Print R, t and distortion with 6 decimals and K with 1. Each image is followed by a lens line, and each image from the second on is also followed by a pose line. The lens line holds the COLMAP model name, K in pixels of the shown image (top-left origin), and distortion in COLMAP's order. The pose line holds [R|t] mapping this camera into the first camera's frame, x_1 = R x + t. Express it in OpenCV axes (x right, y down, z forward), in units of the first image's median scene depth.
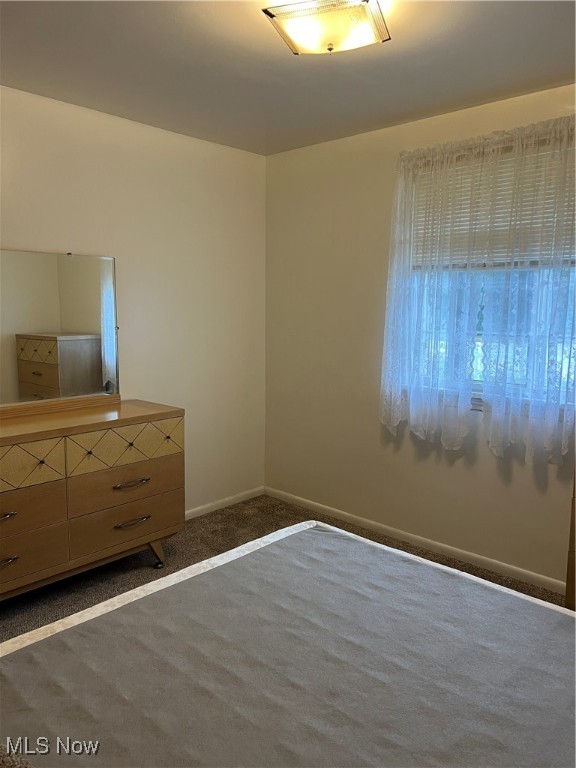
lens RADIAL K [[579.5, 0, 284.8], [0, 579.5, 380.8], [0, 0, 1]] dist [0.044831, -0.030490]
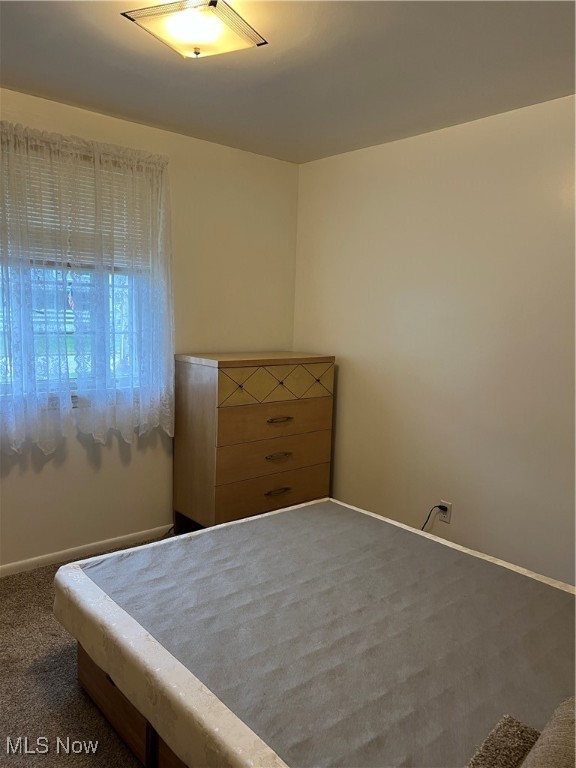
lens RADIAL K [[579.5, 0, 284.1], [0, 579.5, 389.1], [0, 0, 1]] dist [0.044831, -0.030490]
pose [[0.111235, -0.137607, 0.984221, -0.752538], [0.102467, 0.986677, 0.126369, -0.086824], [-0.988497, 0.086793, 0.123853, 0.606152]]
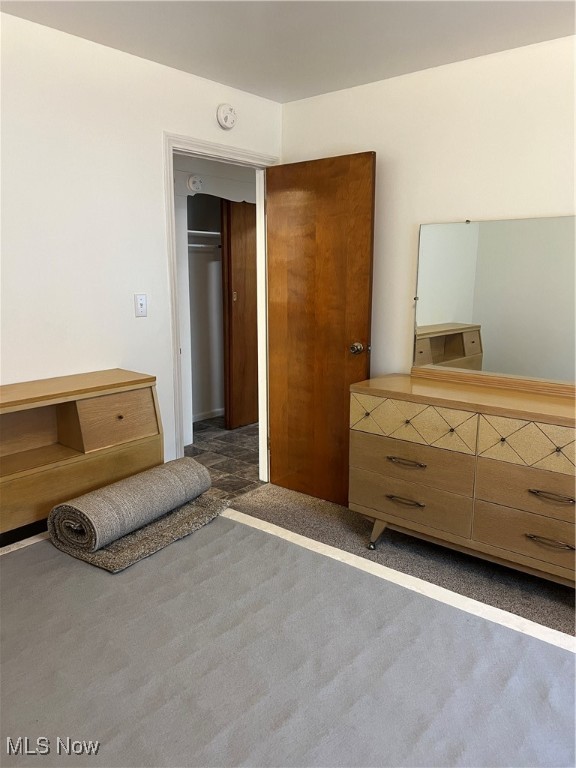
lens RADIAL K [[579.5, 0, 285.4], [0, 579.5, 379.7], [0, 0, 1]] dist [0.044831, -0.030490]
pose [[0.055515, 0.178762, -0.982325, 0.558112], [-0.132549, 0.976454, 0.170203, -0.082591], [0.989621, 0.120758, 0.077902, 0.623524]]
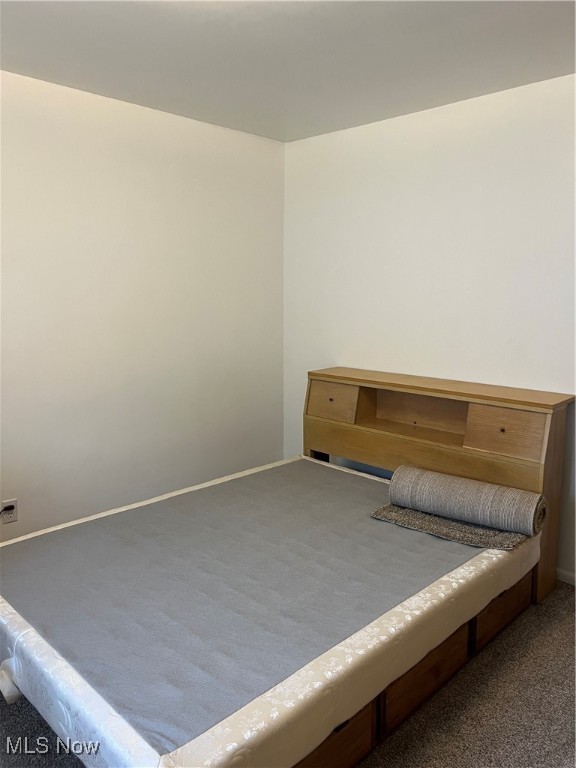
lens RADIAL K [[579.5, 0, 286.8], [0, 579.5, 383.9], [0, 0, 1]] dist [0.044831, -0.030490]
pose [[-0.999514, -0.013071, 0.028313, -0.061286], [-0.004134, 0.955444, 0.295143, -0.210960], [-0.030909, 0.294882, -0.955033, 1.448345]]
